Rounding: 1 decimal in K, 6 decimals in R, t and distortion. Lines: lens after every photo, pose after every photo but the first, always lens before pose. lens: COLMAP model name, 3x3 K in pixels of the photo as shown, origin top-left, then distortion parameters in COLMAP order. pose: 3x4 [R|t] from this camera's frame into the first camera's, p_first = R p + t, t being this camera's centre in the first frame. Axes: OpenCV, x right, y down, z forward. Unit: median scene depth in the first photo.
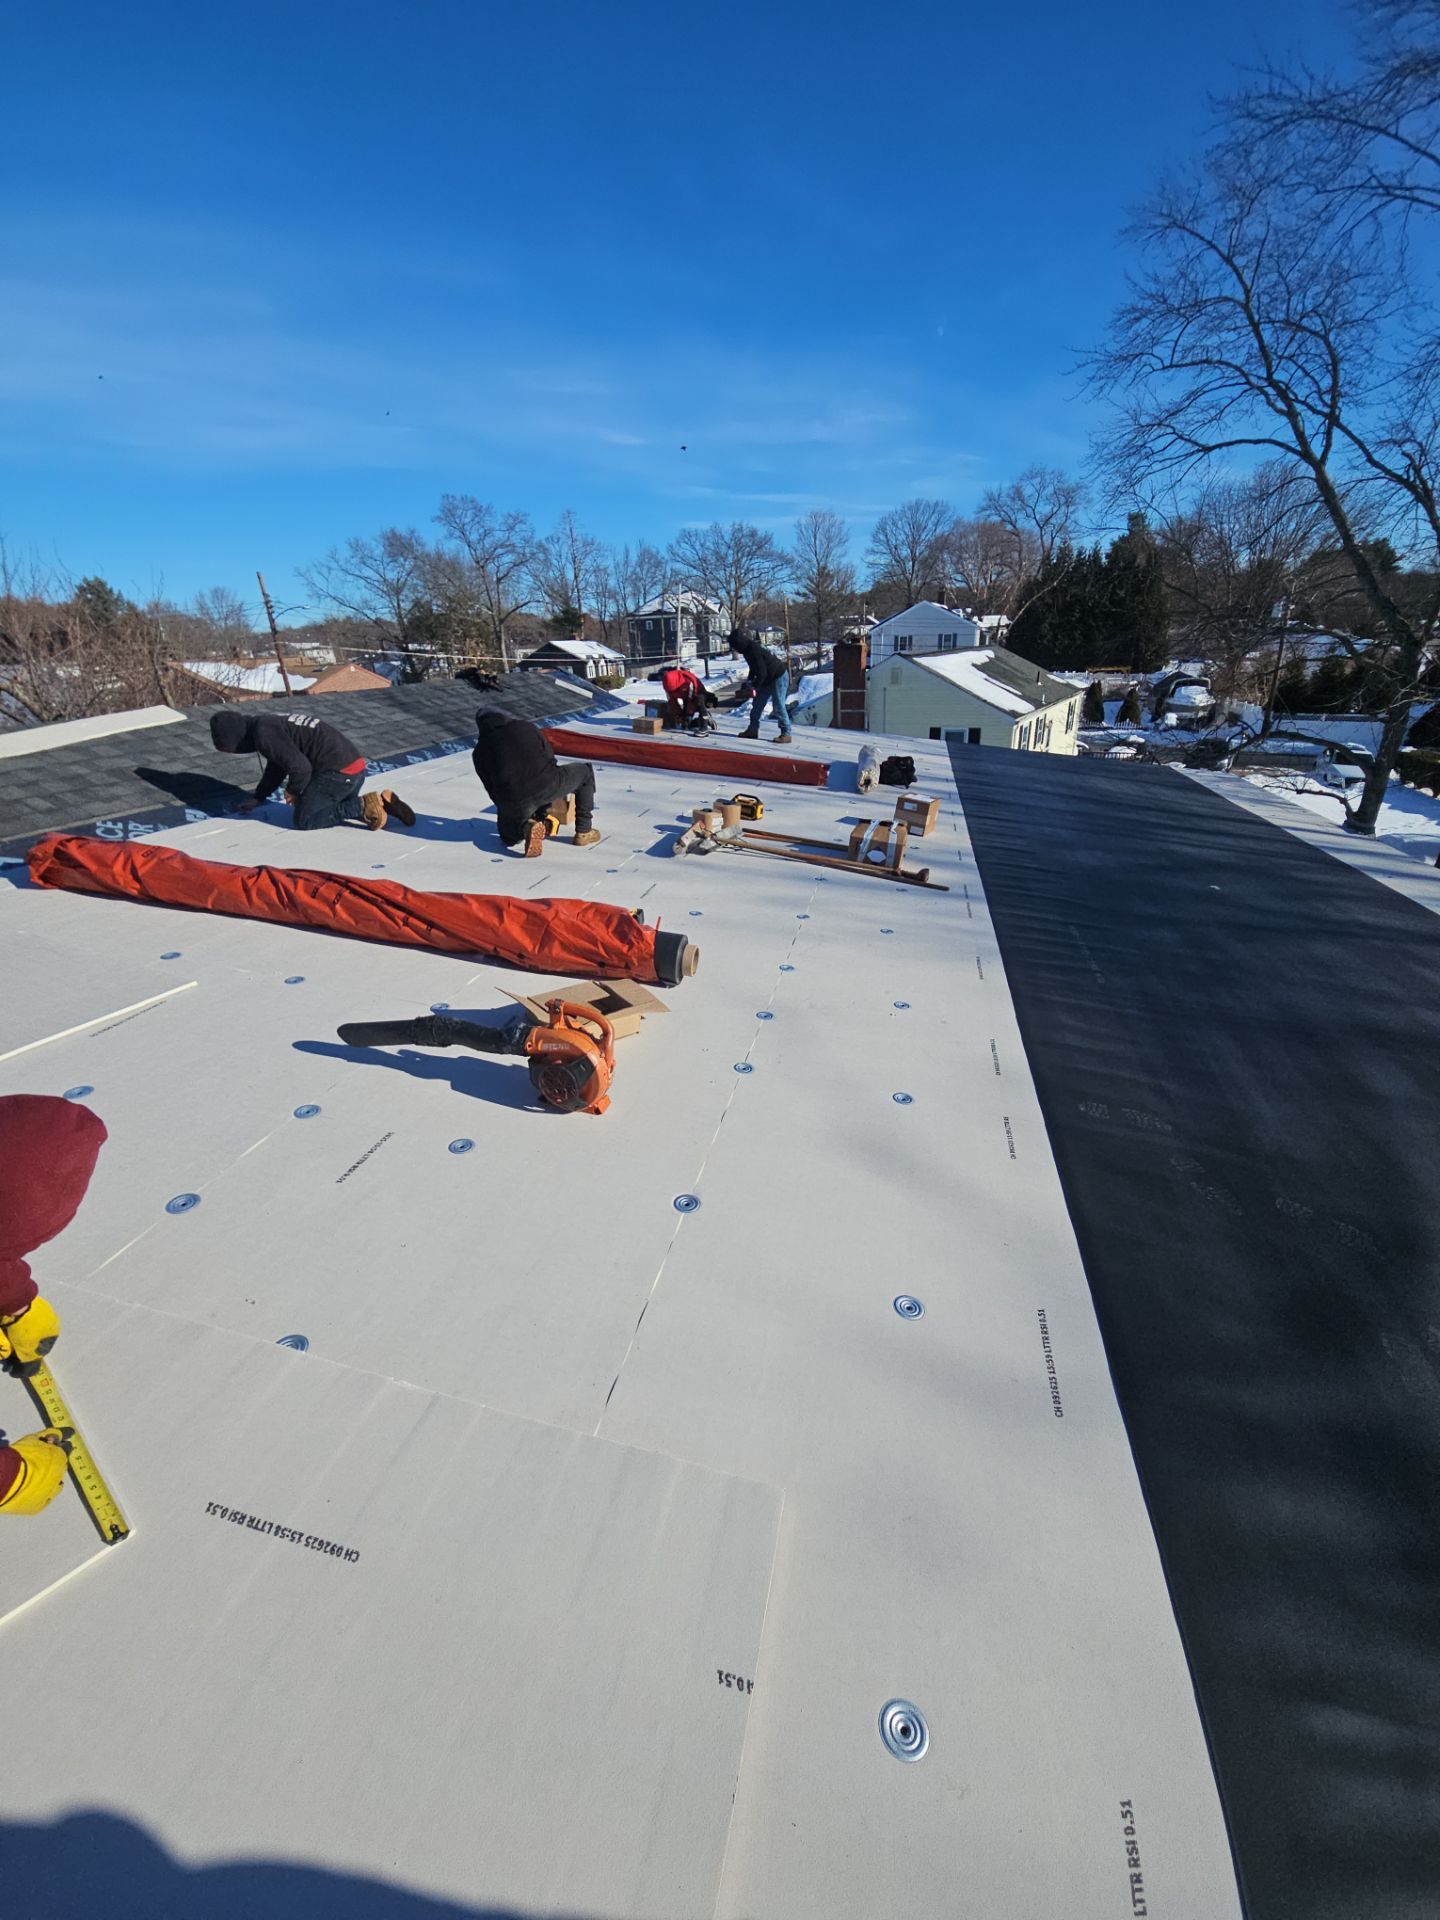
lens RADIAL K [[777.8, 0, 727.2], [0, 777.8, 975.1], [0, 0, 1]] dist [0.010046, -0.009519]
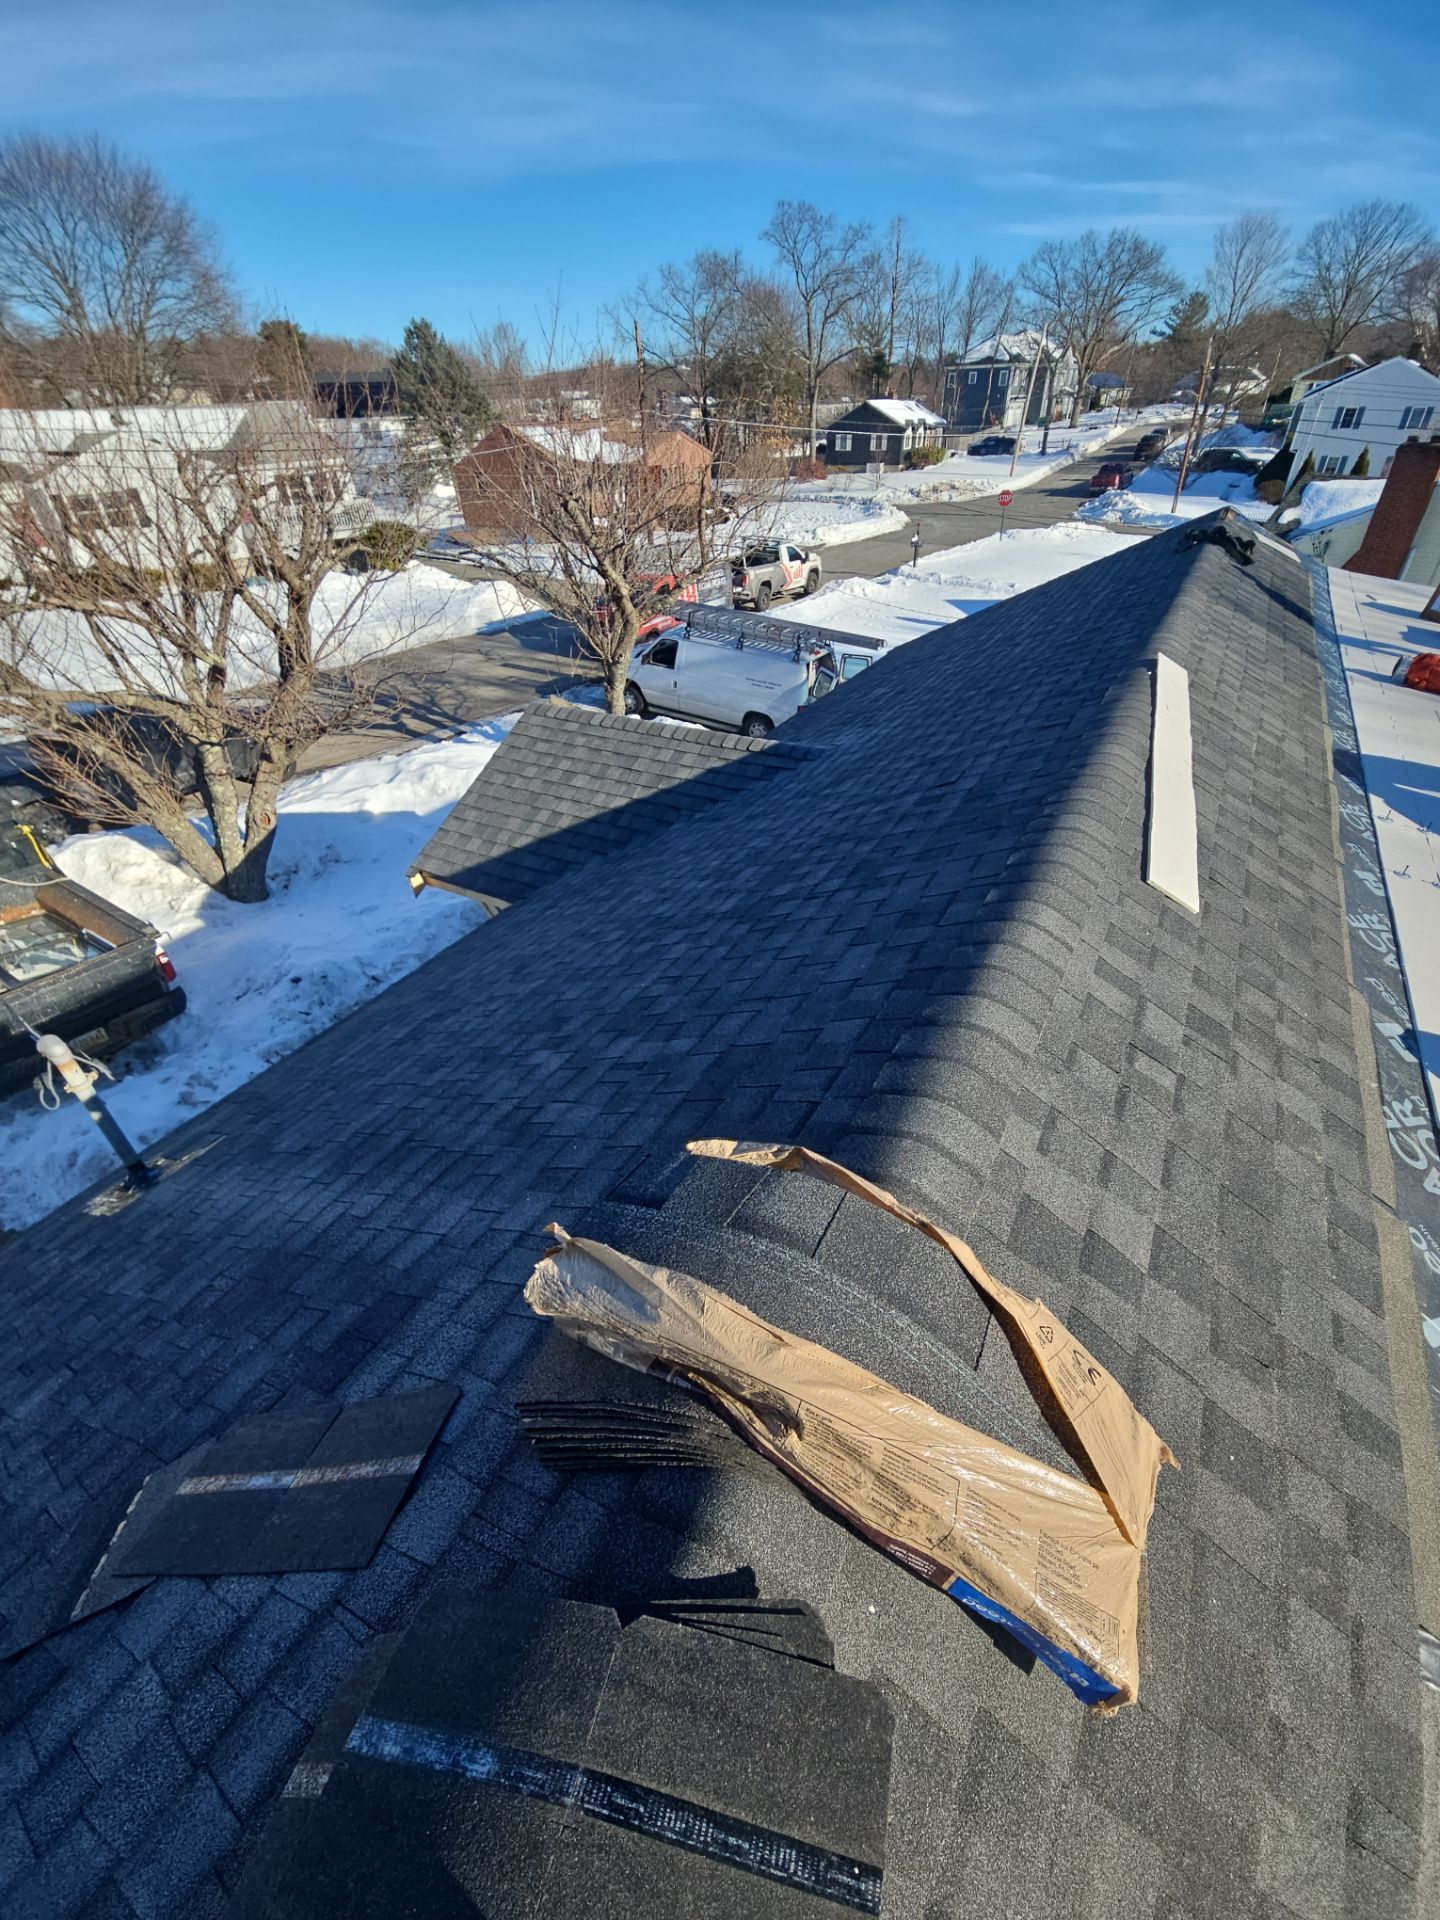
lens RADIAL K [[777.8, 0, 727.8], [0, 777.8, 970.2], [0, 0, 1]] dist [0.010046, -0.009519]
pose [[0.962743, 0.172367, -0.208363, -0.538797], [-0.118716, 0.961706, 0.247038, -0.118043], [0.242966, -0.213098, 0.946339, 0.104439]]
